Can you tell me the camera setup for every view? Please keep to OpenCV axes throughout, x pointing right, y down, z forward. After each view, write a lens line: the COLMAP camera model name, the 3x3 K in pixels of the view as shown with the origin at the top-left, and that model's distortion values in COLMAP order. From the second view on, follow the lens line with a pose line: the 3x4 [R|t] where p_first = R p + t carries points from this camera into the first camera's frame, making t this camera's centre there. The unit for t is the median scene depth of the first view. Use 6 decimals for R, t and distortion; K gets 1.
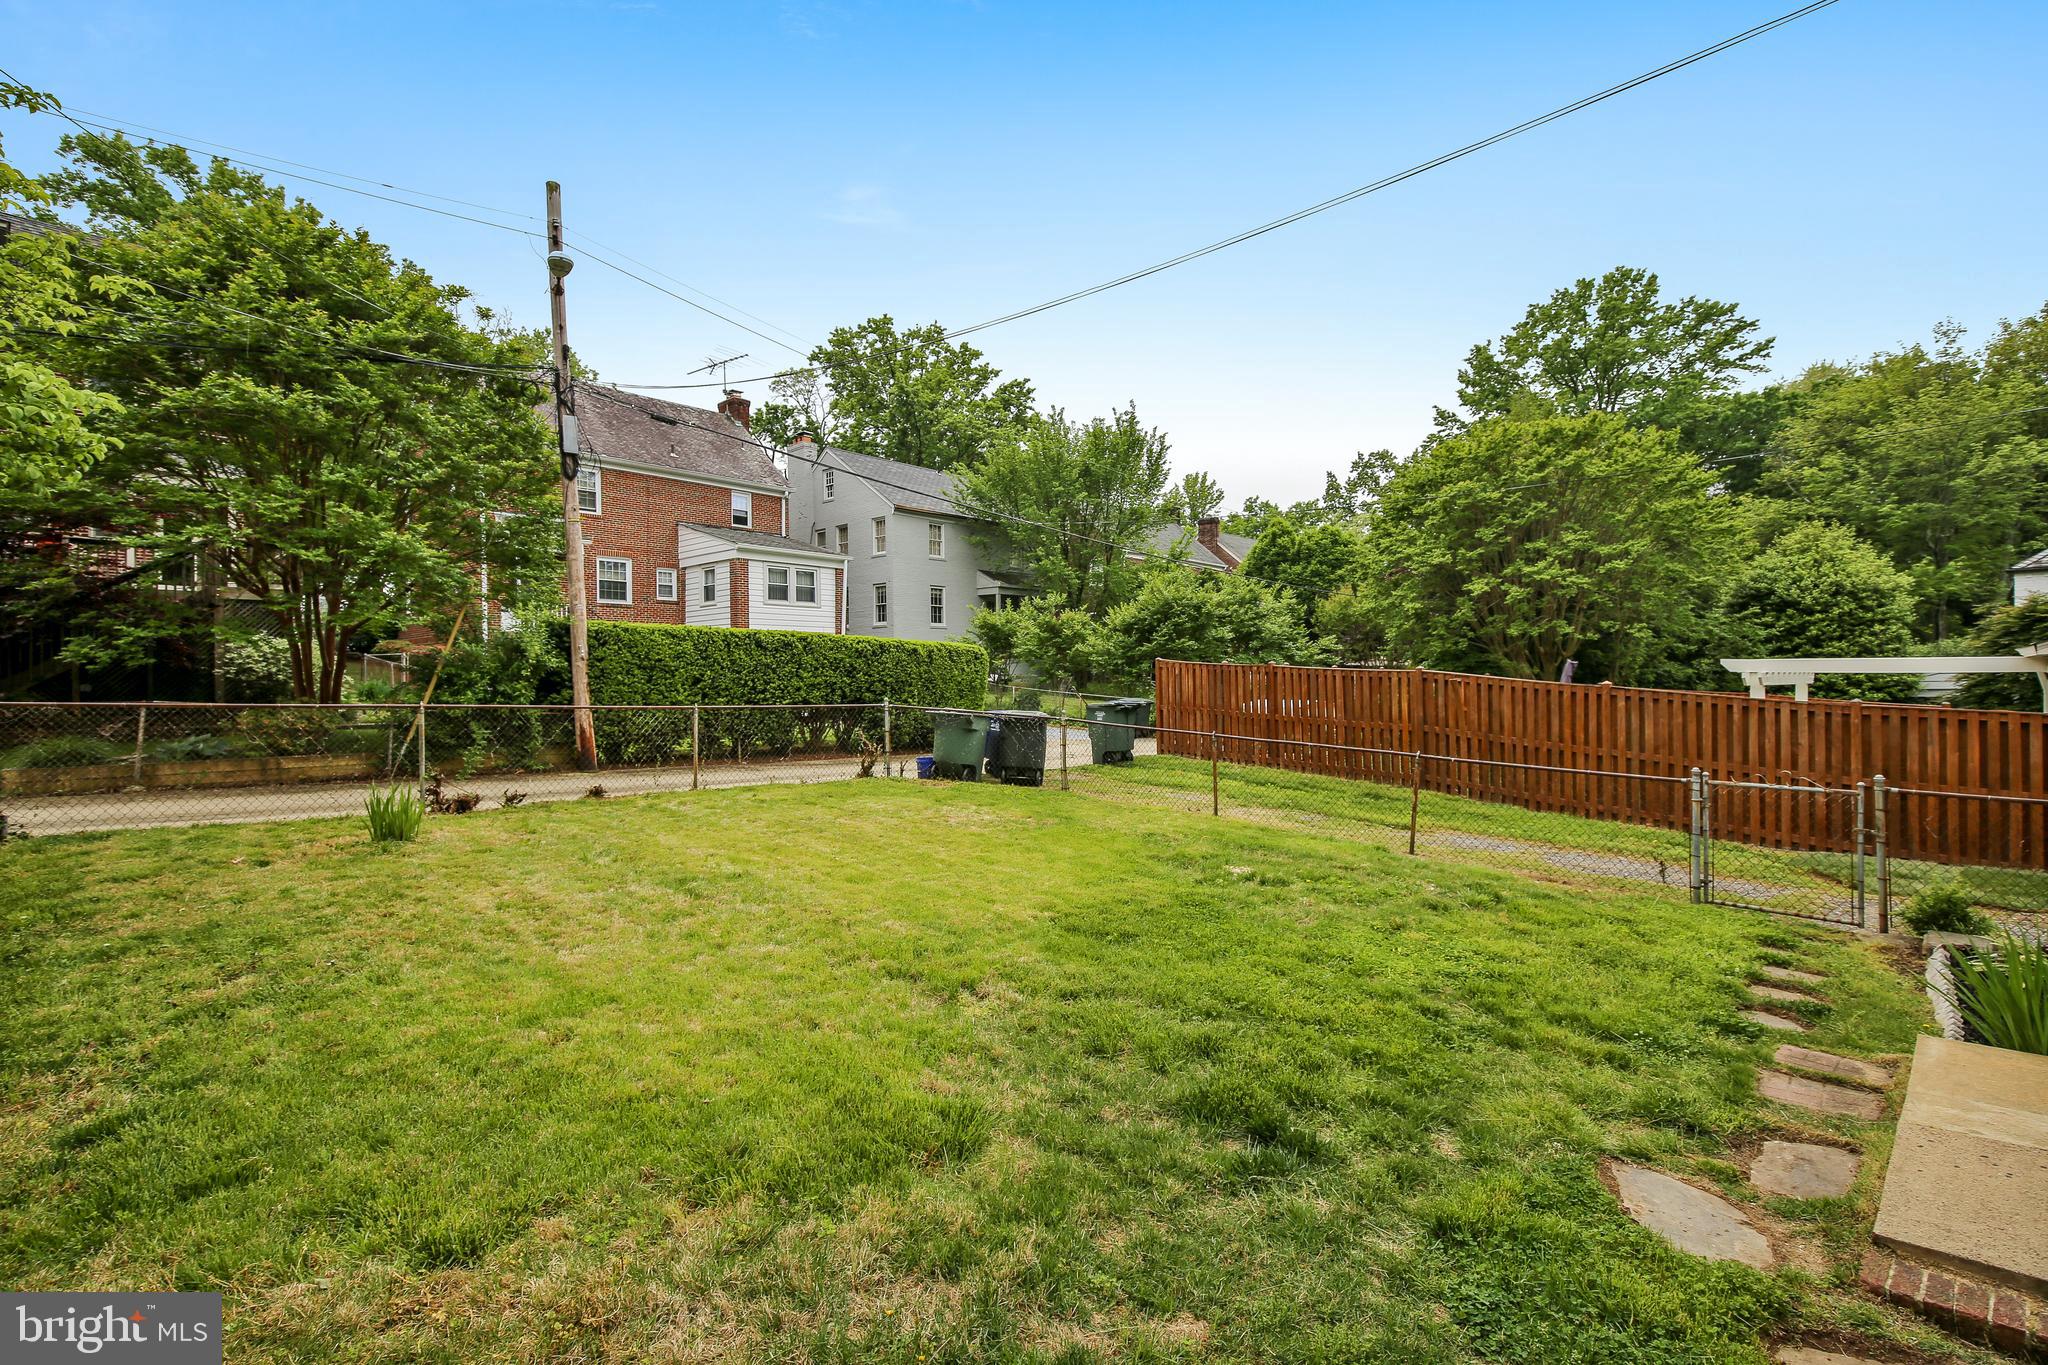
lens RADIAL K [[1032.7, 0, 1020.5], [0, 1032.7, 713.9], [0, 0, 1]] dist [-0.000899, 0.001470]
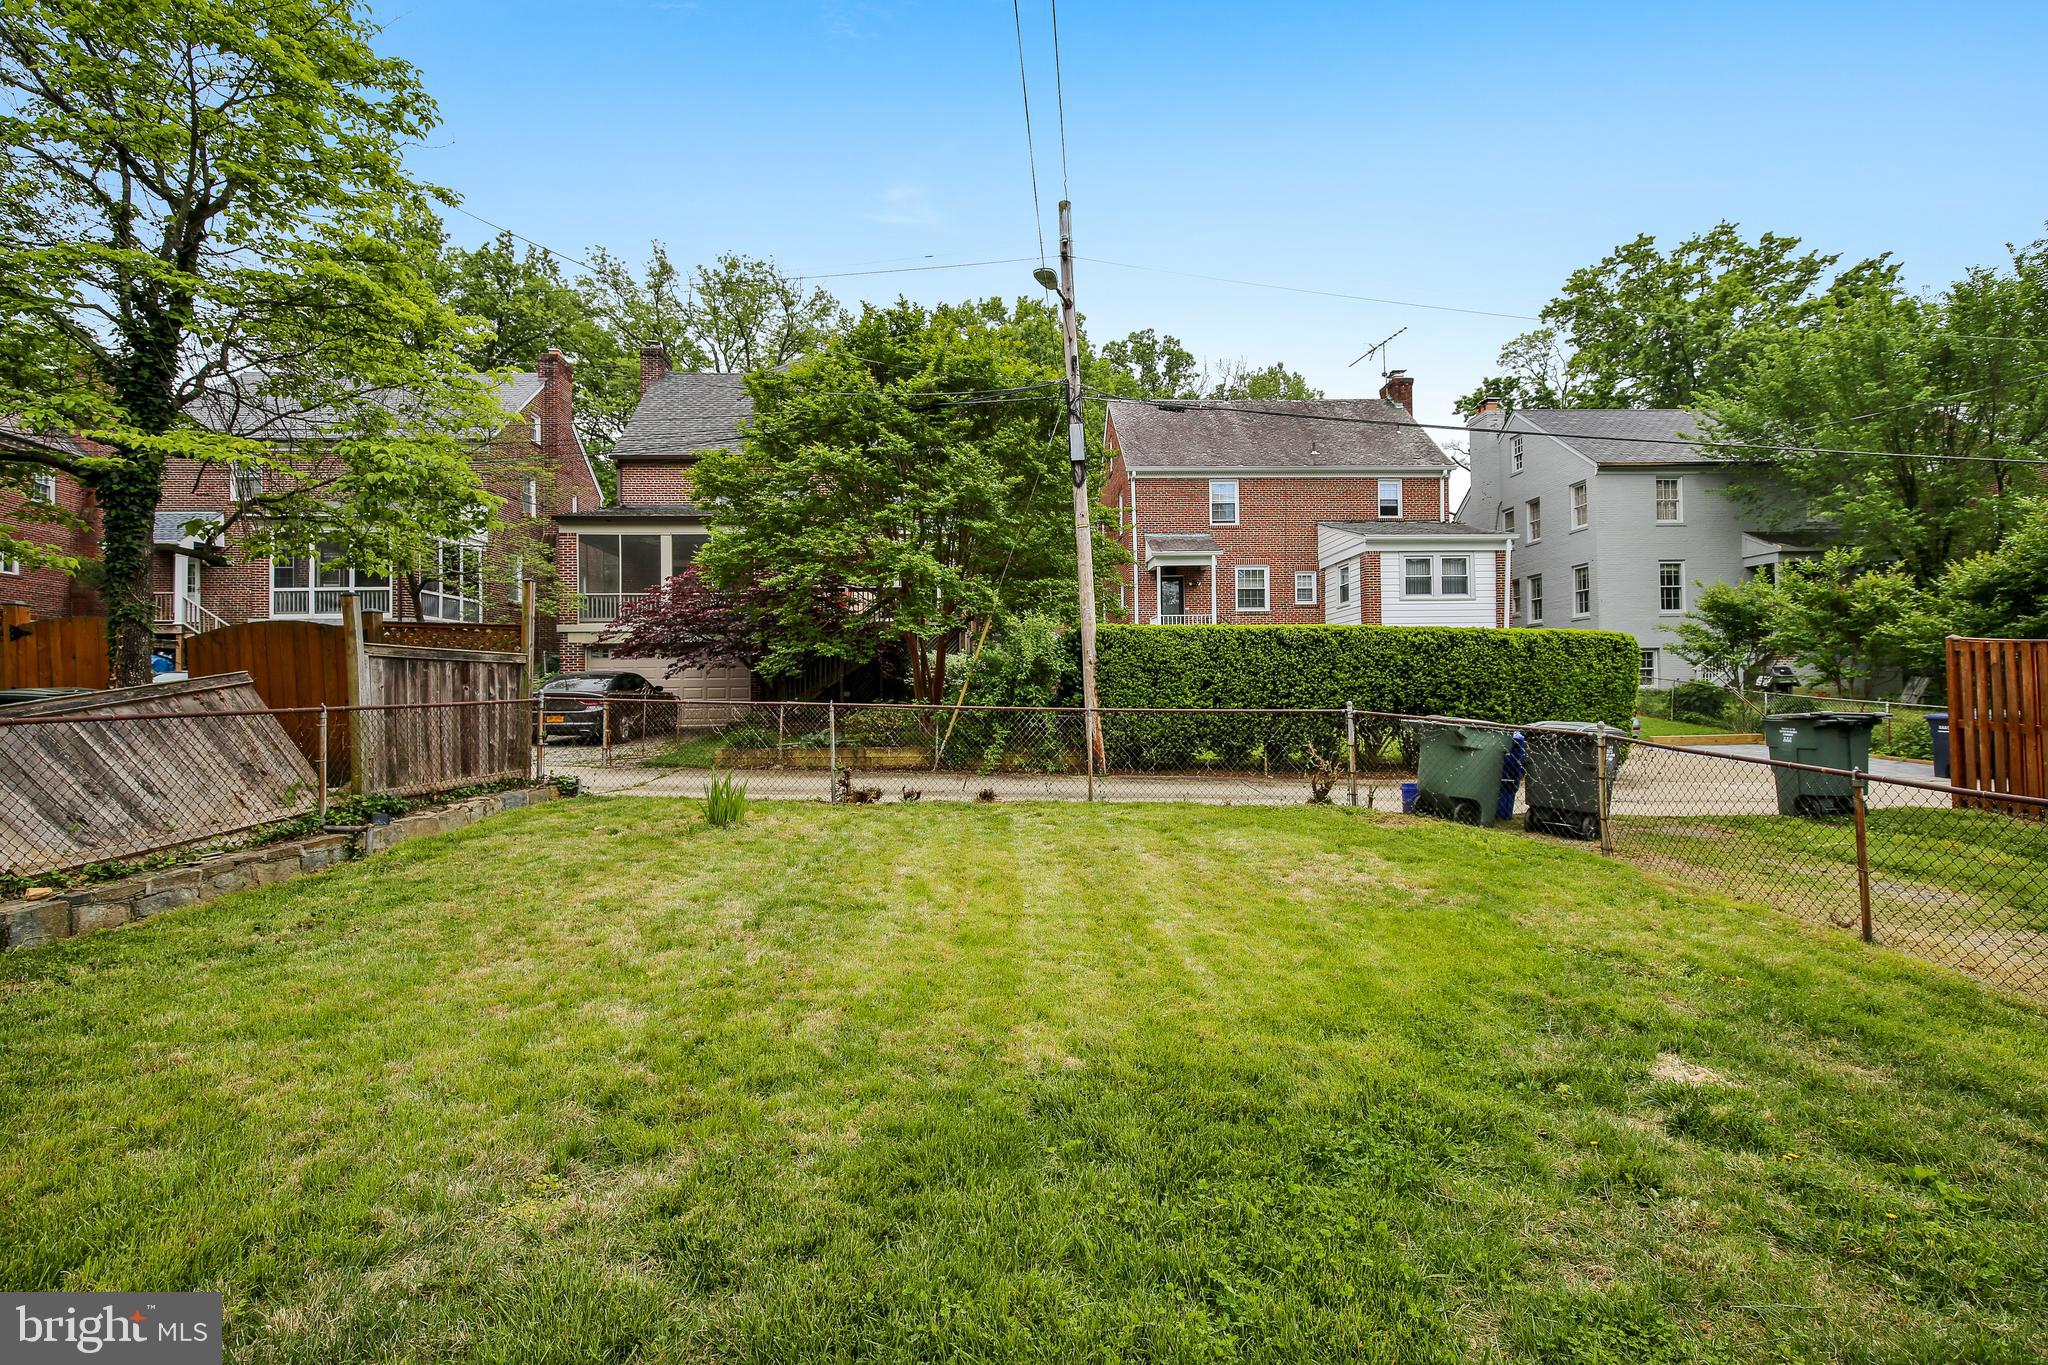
lens RADIAL K [[954.2, 0, 1024.0], [0, 954.2, 682.5], [0, 0, 1]] dist [0.029723, -0.017457]
pose [[0.669742, -0.013167, -0.742477, 0.140557], [-0.021492, 0.999080, -0.037104, 0.001257], [0.742283, 0.040808, 0.668843, 0.212557]]
